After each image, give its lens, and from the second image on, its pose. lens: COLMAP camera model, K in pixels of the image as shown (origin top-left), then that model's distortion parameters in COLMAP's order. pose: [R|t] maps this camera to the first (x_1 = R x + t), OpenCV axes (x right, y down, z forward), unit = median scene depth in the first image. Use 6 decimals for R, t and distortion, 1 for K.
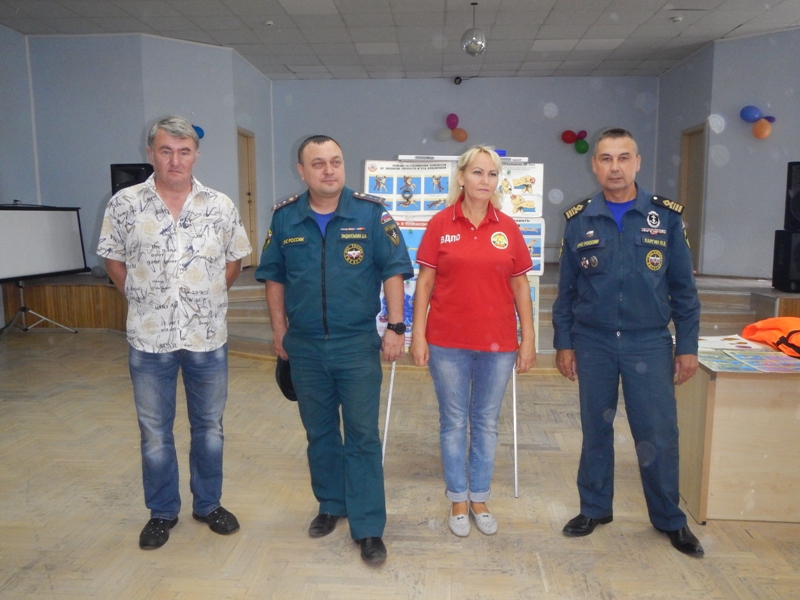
lens RADIAL K [[651.9, 0, 400.0], [0, 651.9, 300.0], [0, 0, 1]] dist [-0.004825, 0.004833]
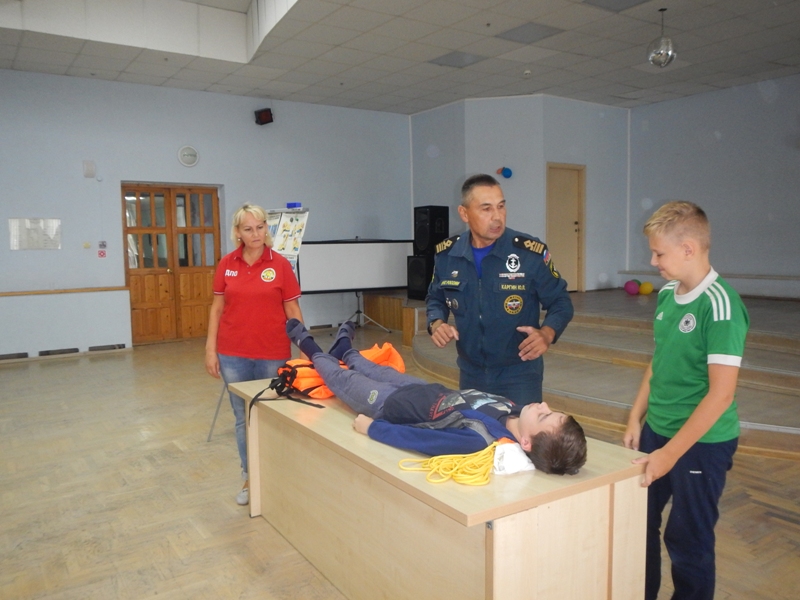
lens RADIAL K [[658.1, 0, 409.9], [0, 658.1, 300.5], [0, 0, 1]] dist [-0.000842, -0.001323]
pose [[0.625903, 0.057915, -0.777748, 1.305154], [-0.083995, 0.996444, 0.006605, -0.064564], [0.775365, 0.061193, 0.628542, 0.376277]]
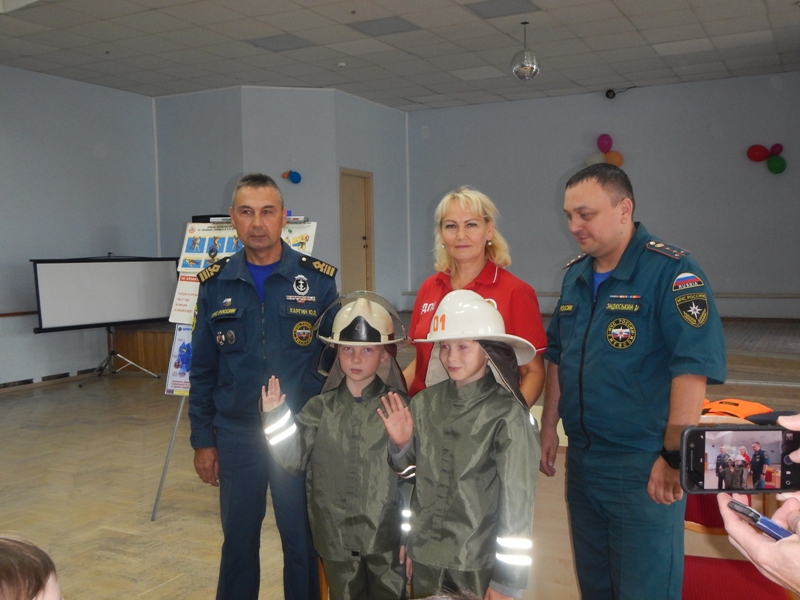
lens RADIAL K [[836.7, 0, 400.0], [0, 836.7, 300.0], [0, 0, 1]] dist [-0.013840, 0.041989]
pose [[0.914083, 0.006680, -0.405473, 0.877927], [-0.035744, 0.997300, -0.064150, -0.003727], [0.403949, 0.073132, 0.911853, -0.155061]]
